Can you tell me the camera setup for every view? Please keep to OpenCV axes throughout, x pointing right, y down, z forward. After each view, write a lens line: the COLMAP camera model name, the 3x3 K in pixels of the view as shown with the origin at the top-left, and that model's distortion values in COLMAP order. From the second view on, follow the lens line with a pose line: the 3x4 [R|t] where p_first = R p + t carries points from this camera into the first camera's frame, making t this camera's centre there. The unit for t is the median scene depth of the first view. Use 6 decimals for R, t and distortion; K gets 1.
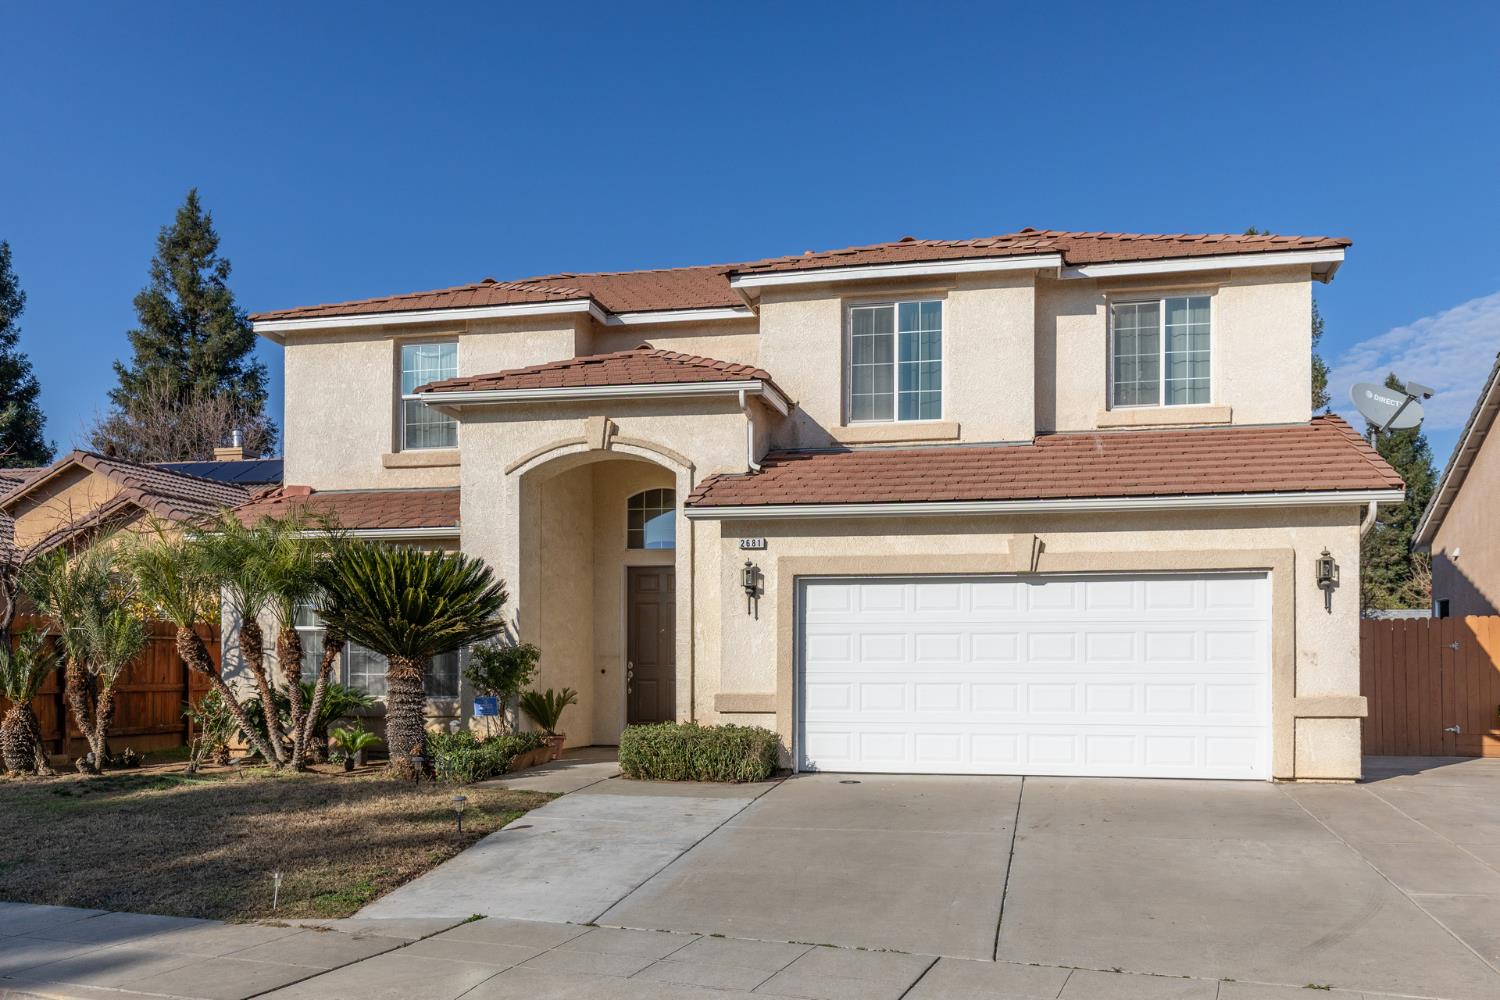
lens RADIAL K [[1255.7, 0, 750.0], [0, 1255.7, 500.0], [0, 0, 1]] dist [0.007066, -0.003555]
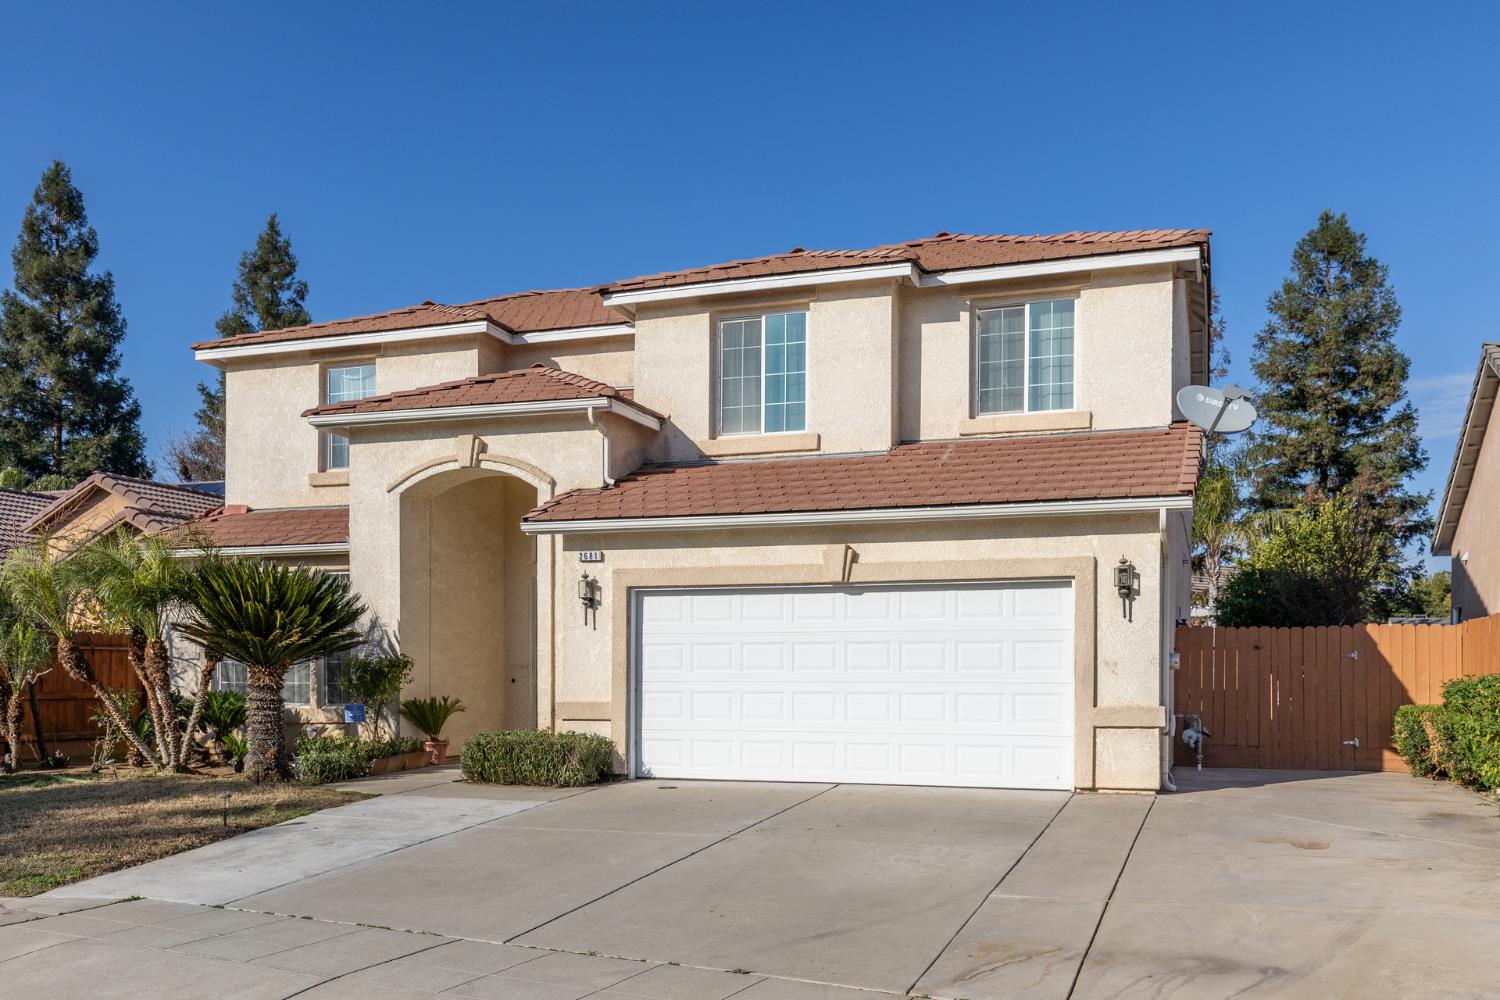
lens RADIAL K [[1296.8, 0, 752.3], [0, 1296.8, 517.2], [0, 0, 1]] dist [0.008327, -0.001111]
pose [[0.992531, -0.013431, -0.121249, 0.243048], [0.014422, 0.999869, 0.007301, -0.003128], [0.121135, -0.008995, 0.992595, -0.037713]]
